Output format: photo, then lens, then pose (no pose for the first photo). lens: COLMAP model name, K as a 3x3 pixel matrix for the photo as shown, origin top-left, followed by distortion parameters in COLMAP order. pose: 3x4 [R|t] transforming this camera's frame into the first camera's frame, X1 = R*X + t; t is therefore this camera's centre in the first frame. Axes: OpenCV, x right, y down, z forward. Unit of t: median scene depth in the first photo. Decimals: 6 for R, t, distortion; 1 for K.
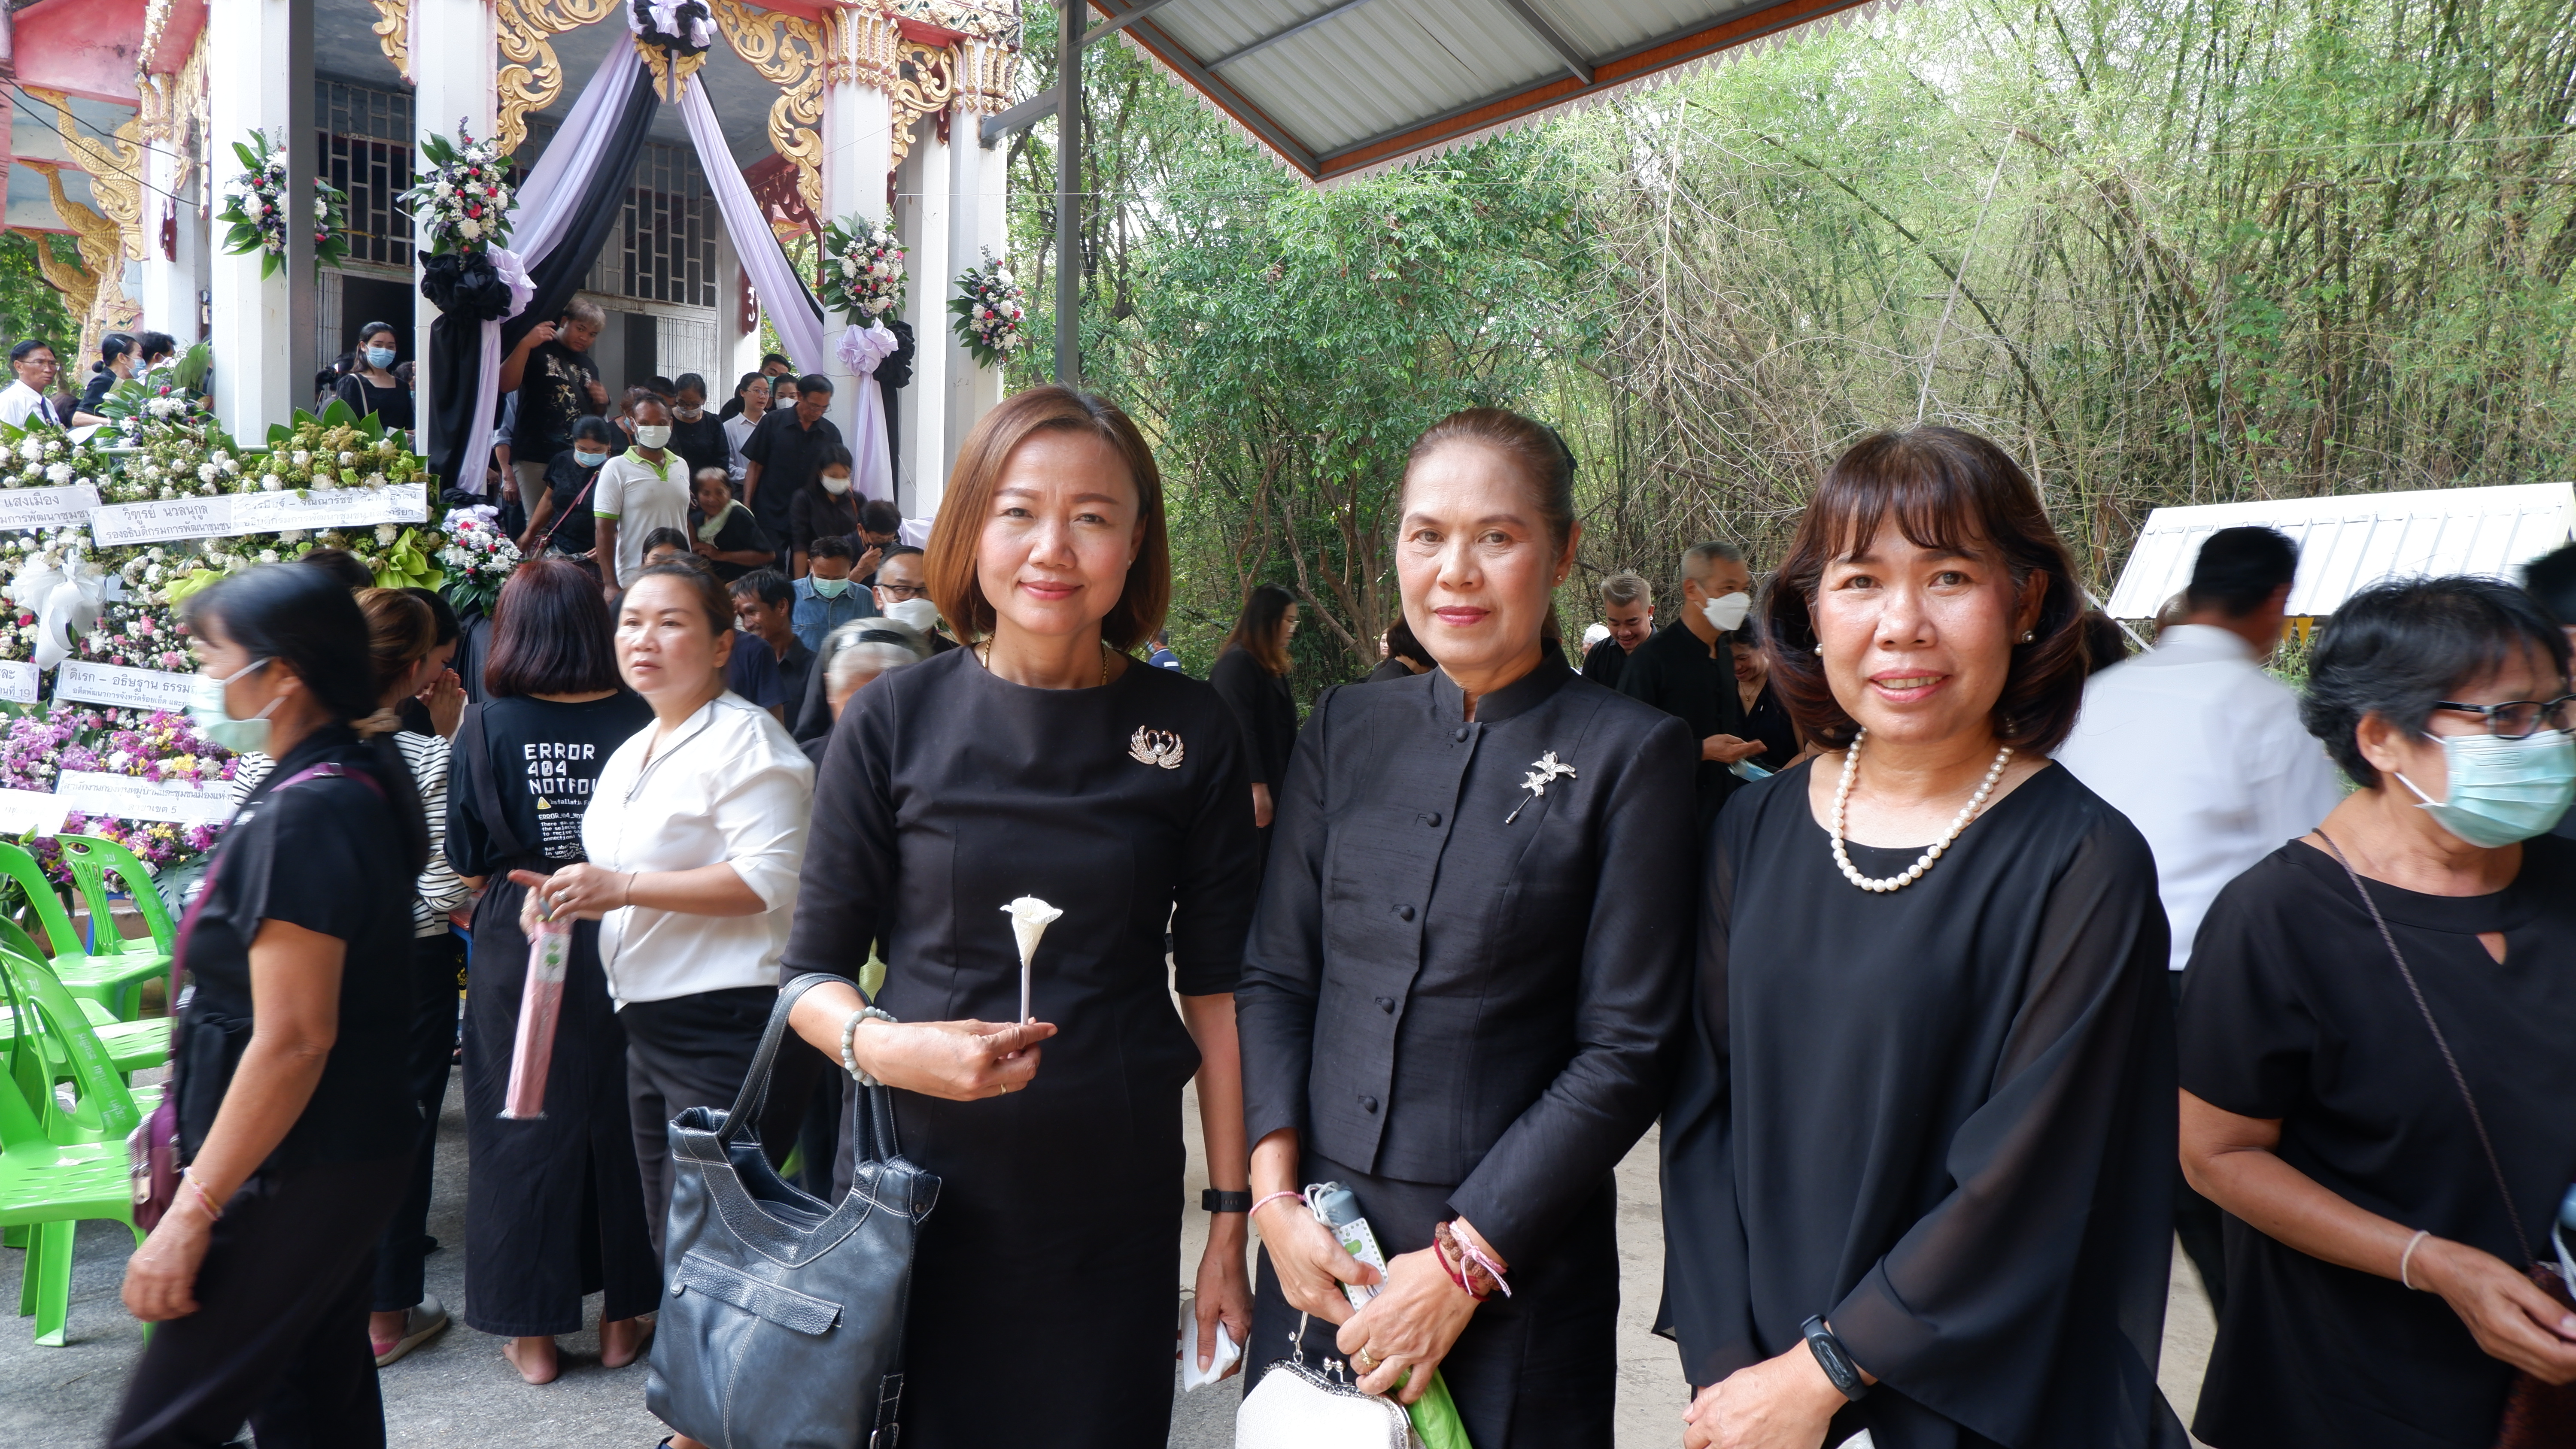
lens RADIAL K [[1733.8, 0, 1288.0], [0, 1733.8, 724.5], [0, 0, 1]] dist [0.004377, -0.003421]
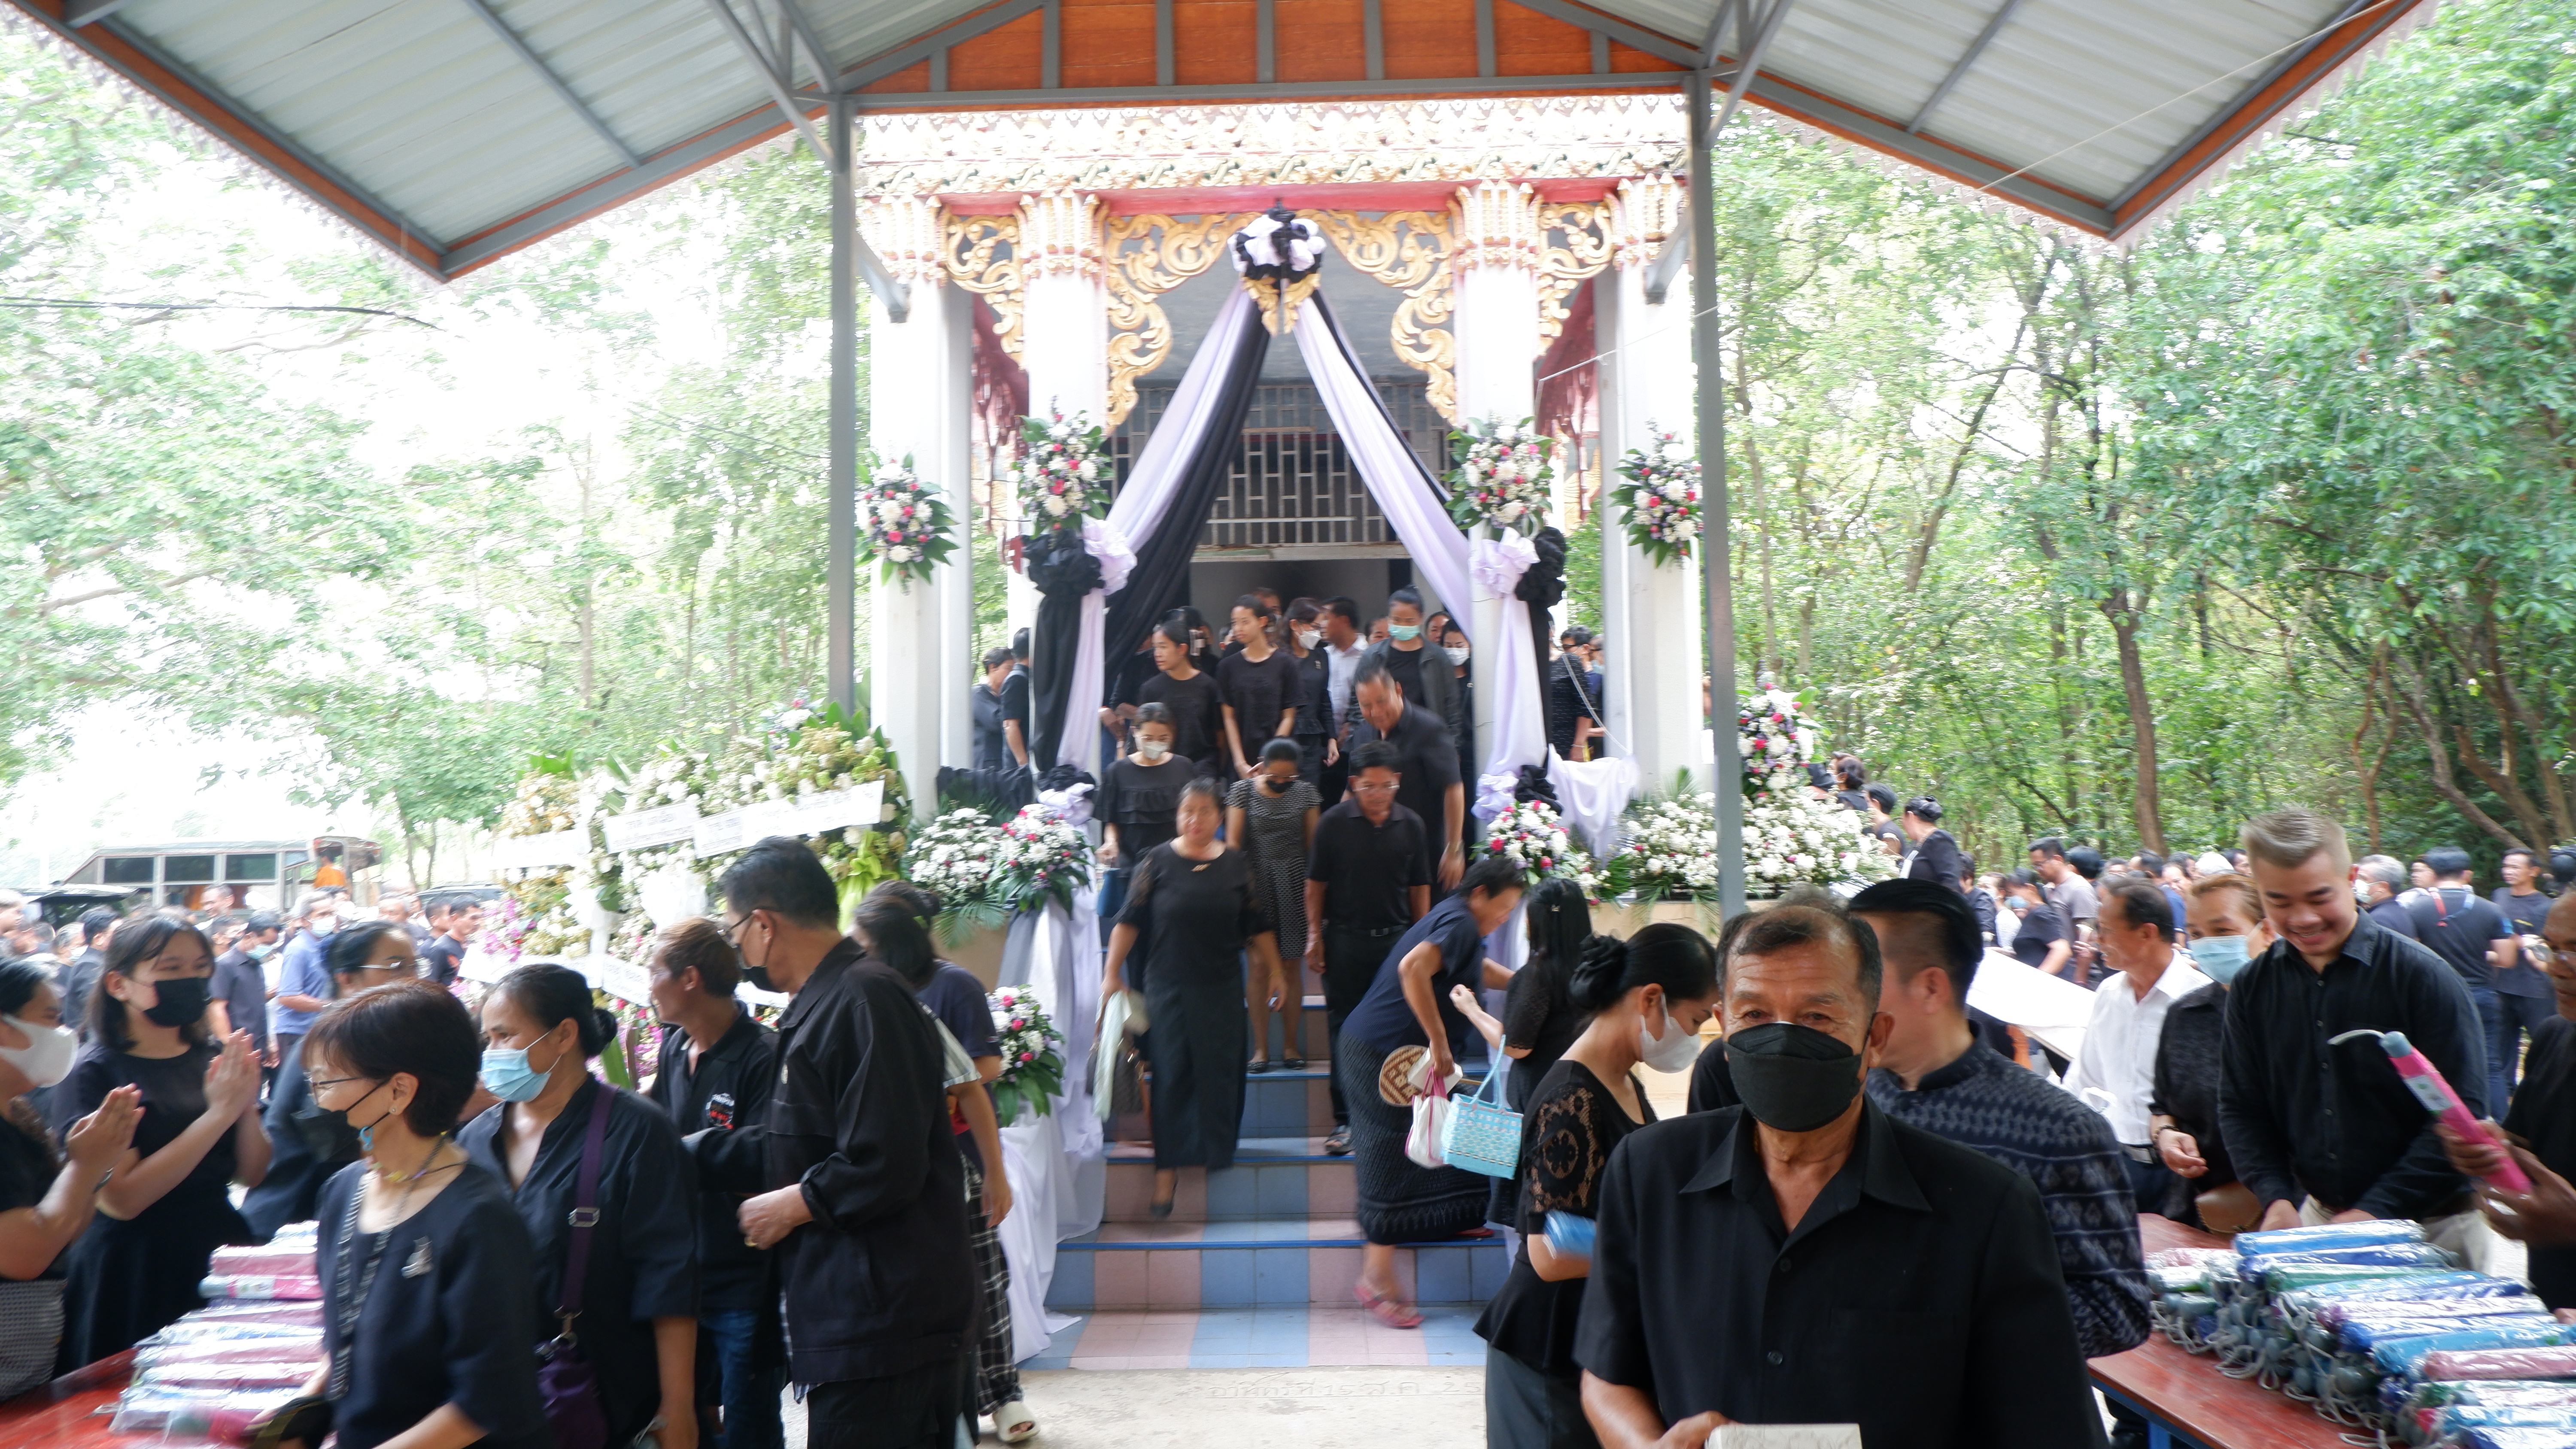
lens RADIAL K [[1763.2, 0, 1289.8], [0, 1763.2, 706.1], [0, 0, 1]] dist [-0.001603, 0.001315]
pose [[0.785160, -0.094207, -0.612086, 0.218699], [0.008285, 0.989871, -0.141725, -0.034252], [0.619238, 0.106206, 0.777988, 0.323253]]
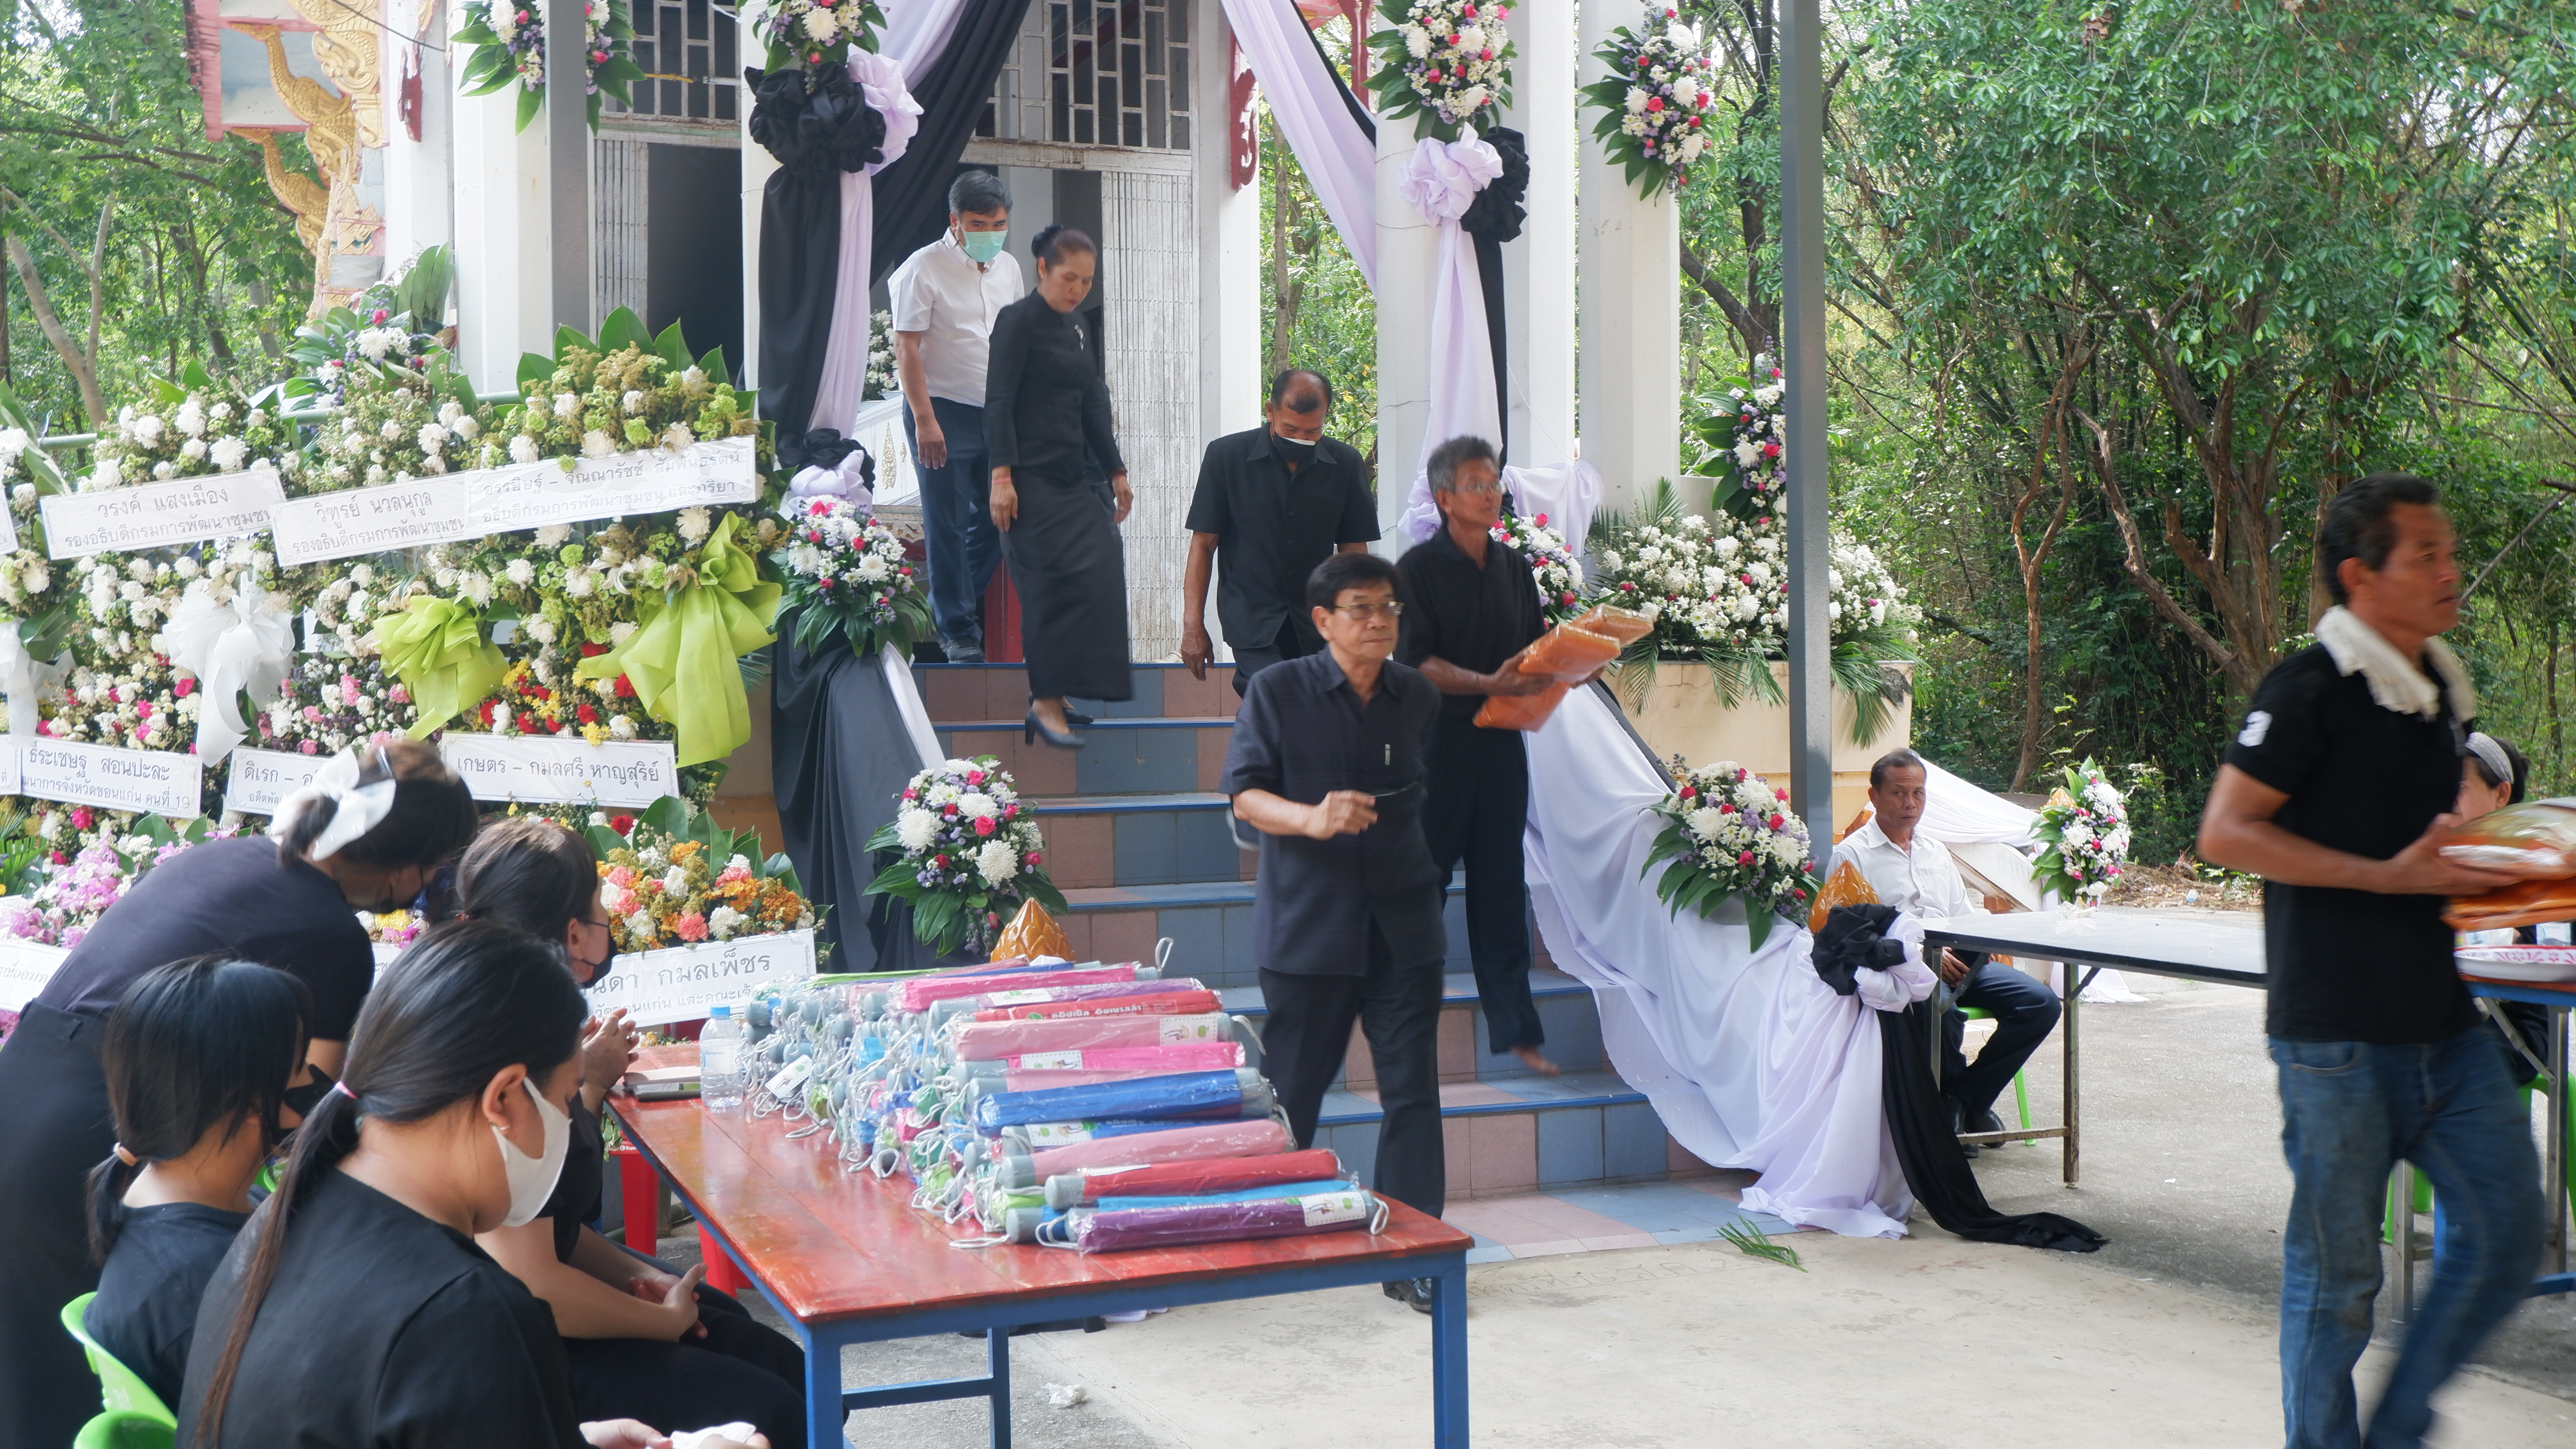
lens RADIAL K [[2688.9, 0, 1288.0], [0, 2688.9, 724.5], [0, 0, 1]] dist [-0.007834, 0.003364]
pose [[0.961765, -0.024921, -0.272738, -0.061712], [0.017175, 0.999379, -0.030751, -0.008011], [0.273335, 0.024891, 0.961597, 0.142117]]
